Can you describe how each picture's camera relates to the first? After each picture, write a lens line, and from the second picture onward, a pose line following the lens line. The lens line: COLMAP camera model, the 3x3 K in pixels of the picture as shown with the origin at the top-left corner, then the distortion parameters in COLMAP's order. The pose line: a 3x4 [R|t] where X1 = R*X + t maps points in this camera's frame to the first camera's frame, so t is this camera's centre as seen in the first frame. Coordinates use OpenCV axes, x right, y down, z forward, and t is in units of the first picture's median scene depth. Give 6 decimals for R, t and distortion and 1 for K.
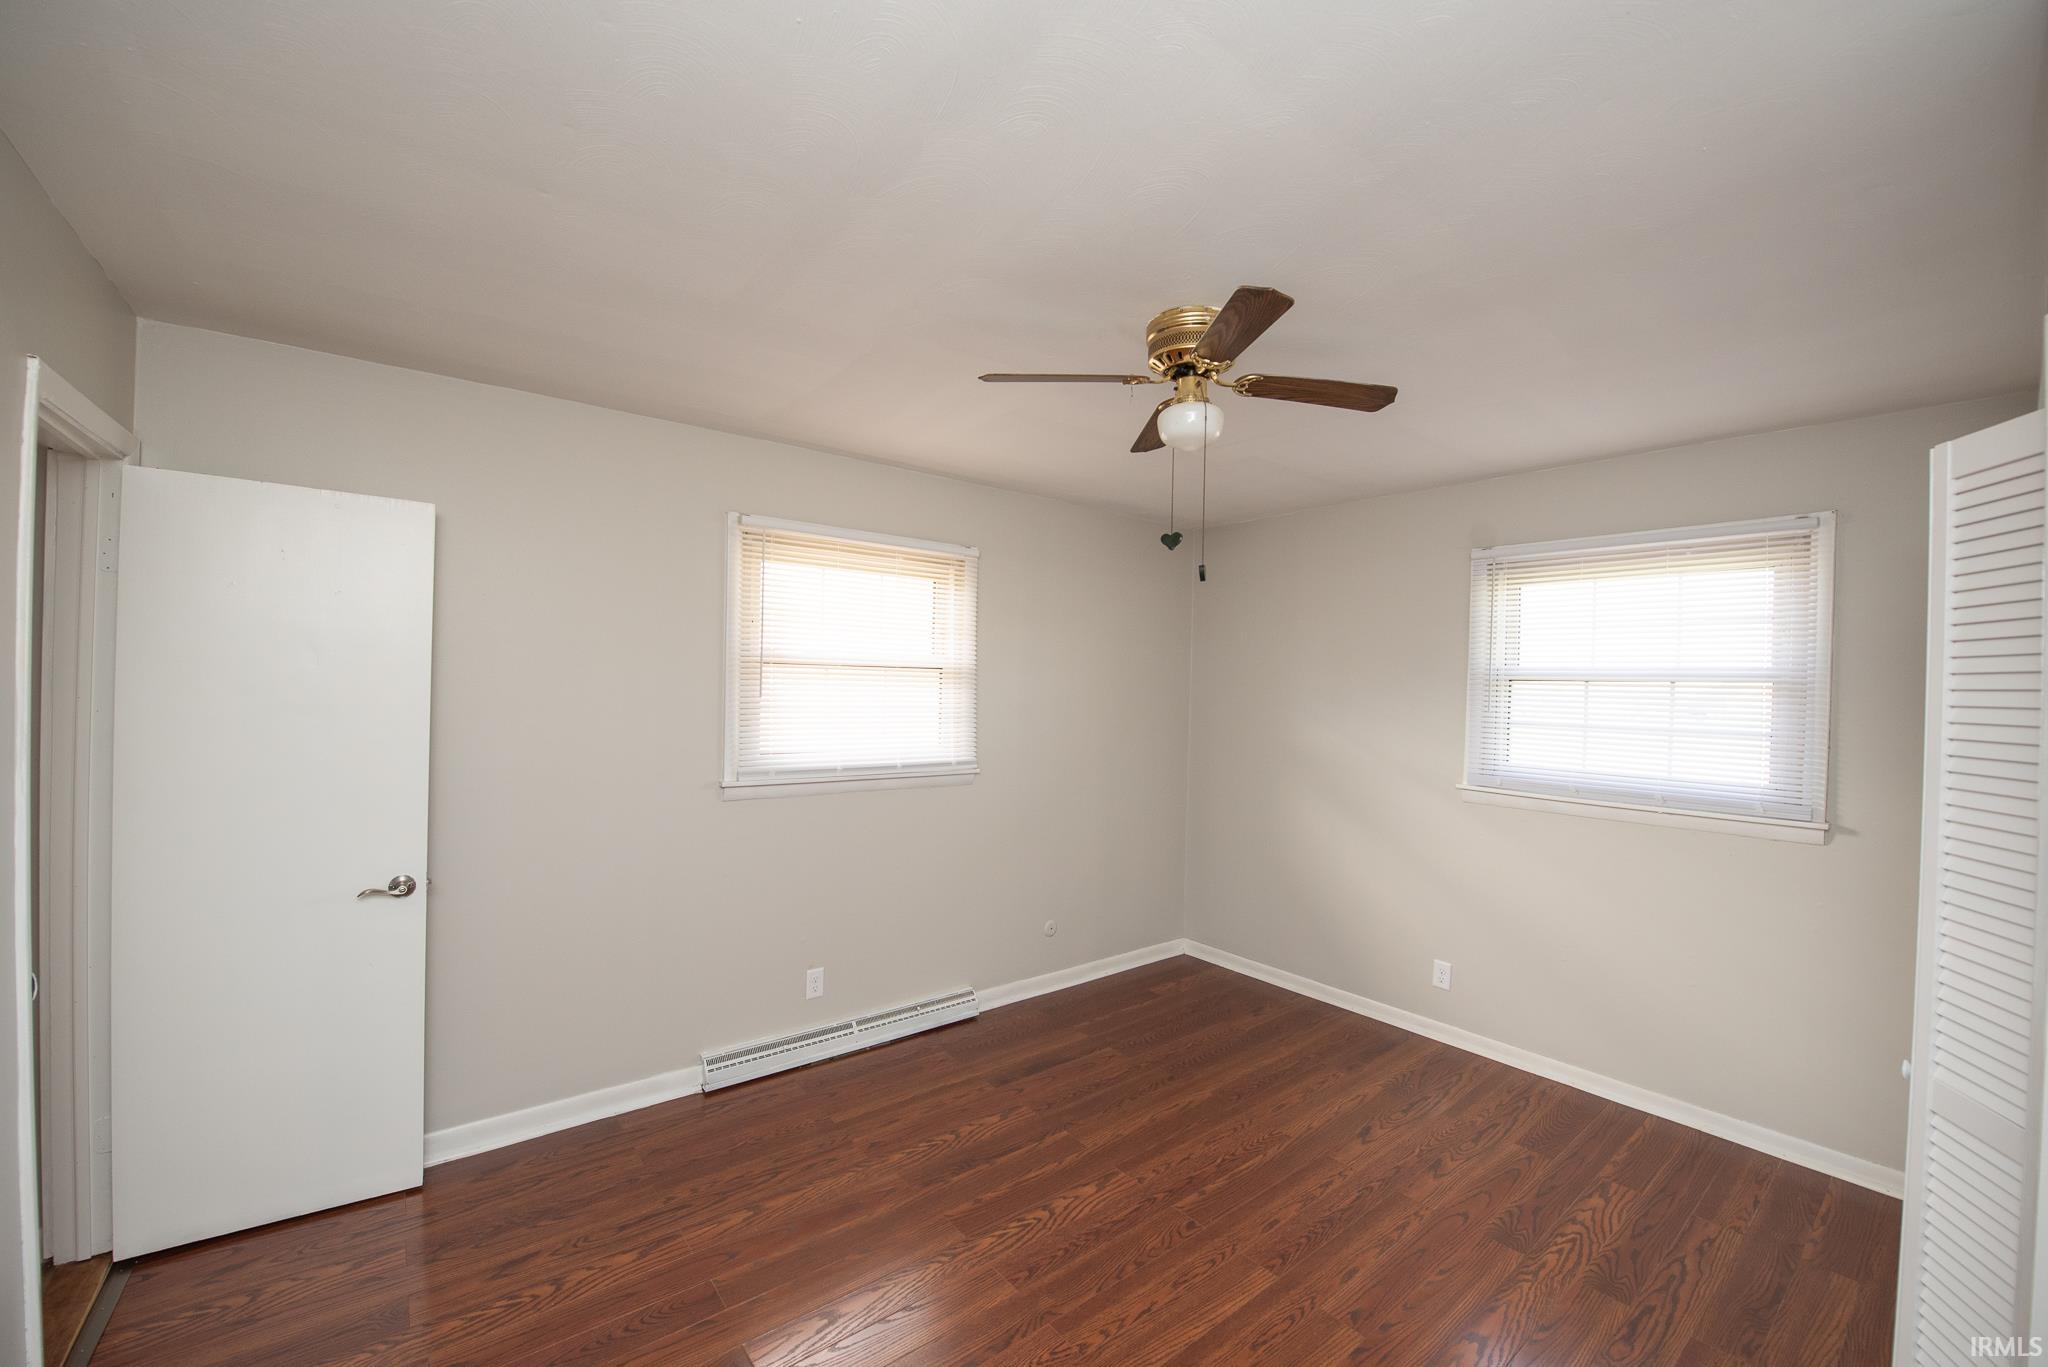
lens RADIAL K [[815.3, 0, 1016.6], [0, 815.3, 691.0], [0, 0, 1]] dist [-0.016399, -0.002115]
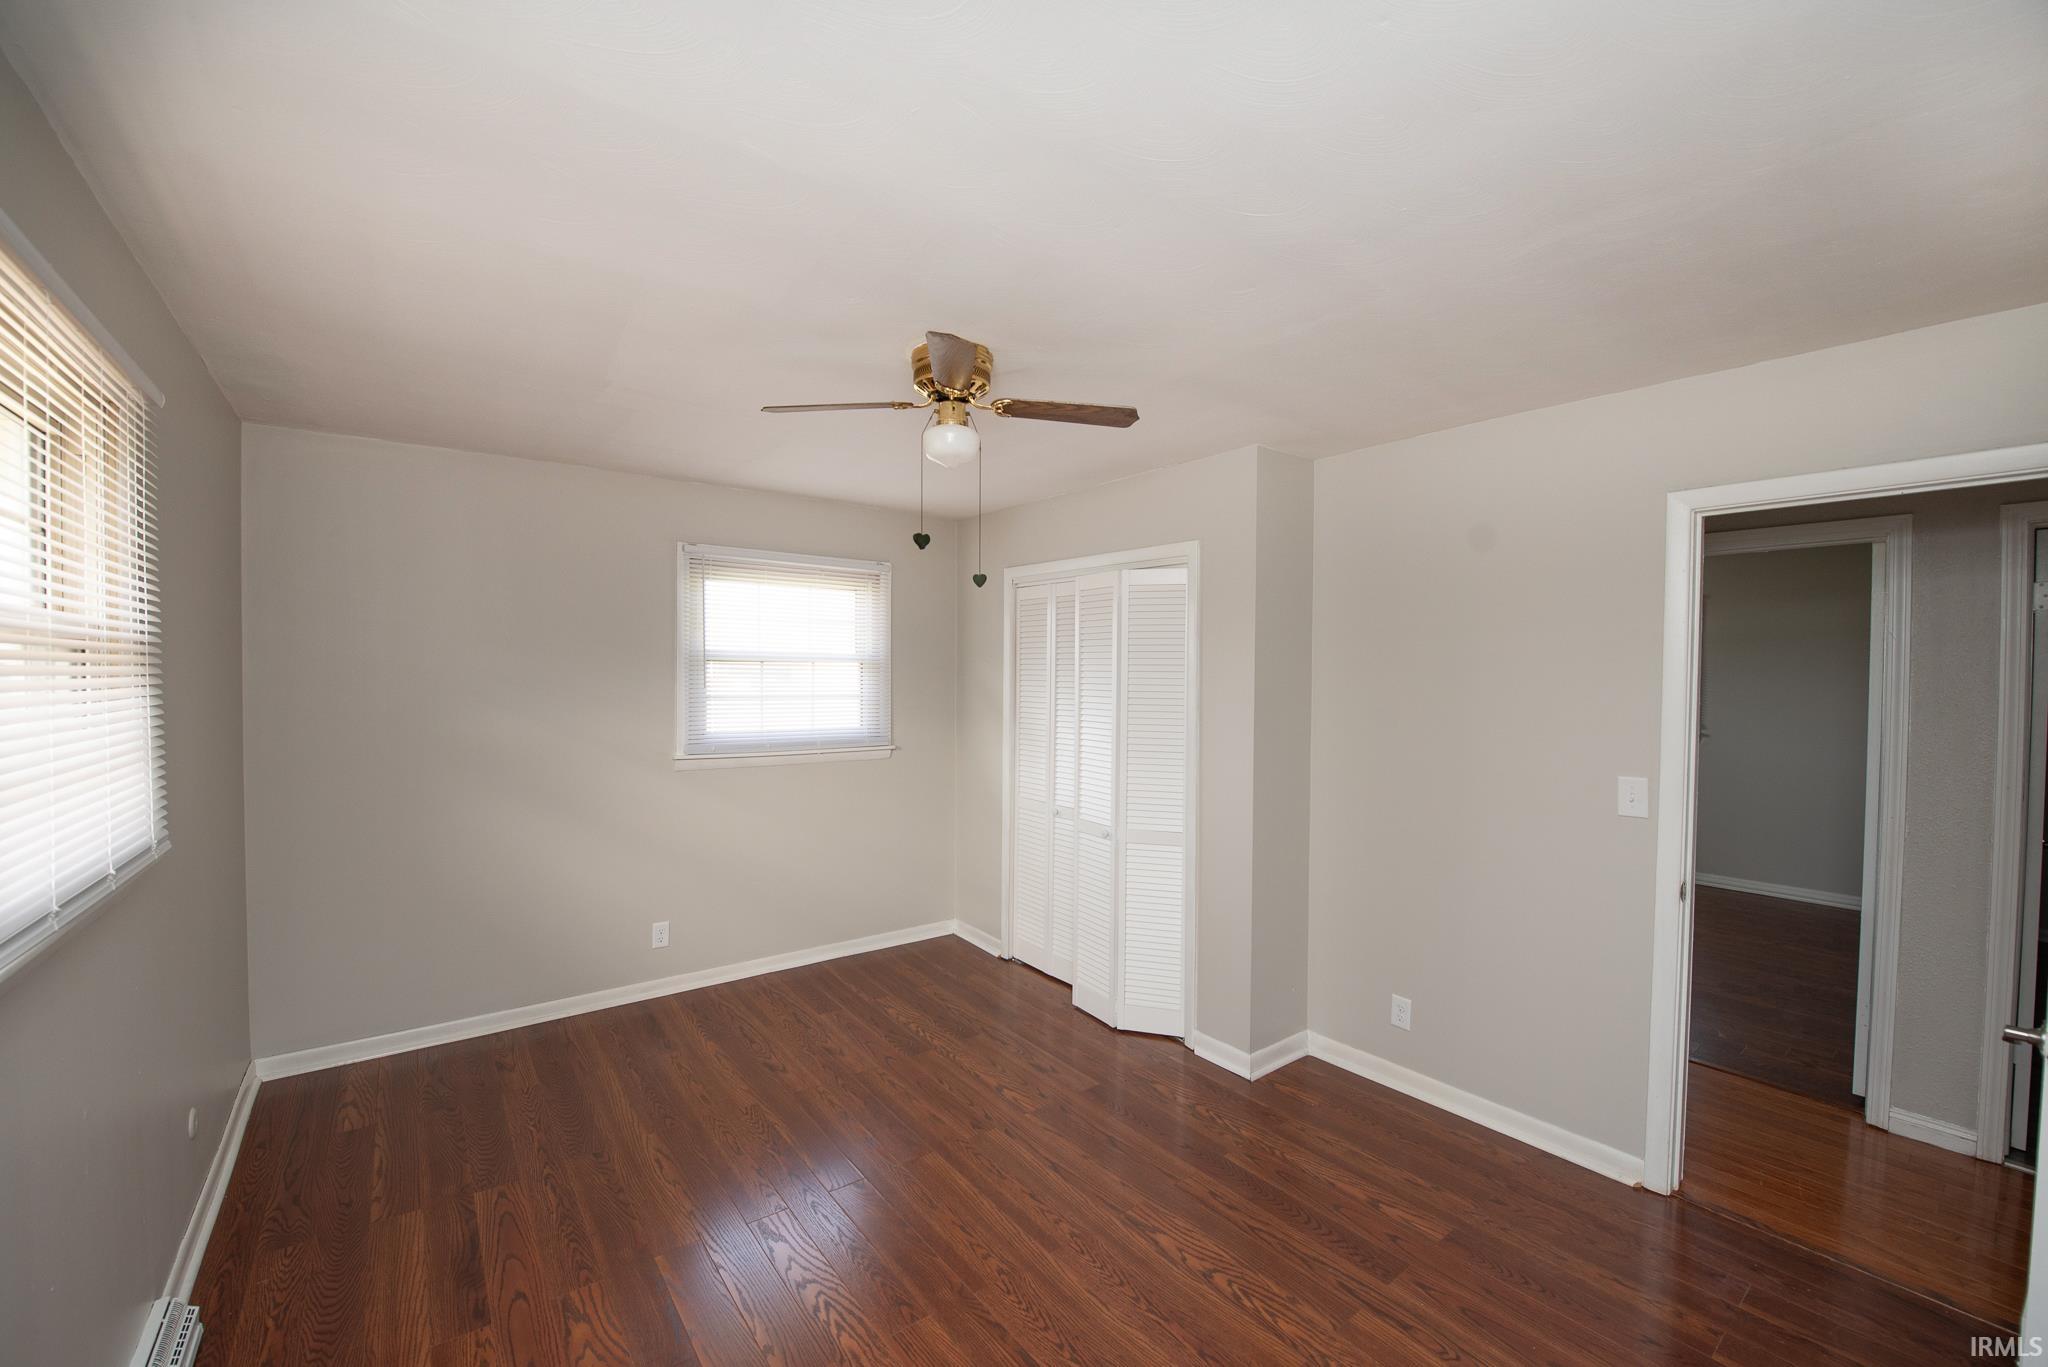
lens RADIAL K [[815.3, 0, 1016.6], [0, 815.3, 691.0], [0, 0, 1]] dist [-0.016399, -0.002115]
pose [[0.019499, -0.045003, 0.998797, -0.623141], [0.002018, 0.998986, 0.044972, -0.024454], [-0.999808, 0.001139, 0.019570, 0.597135]]
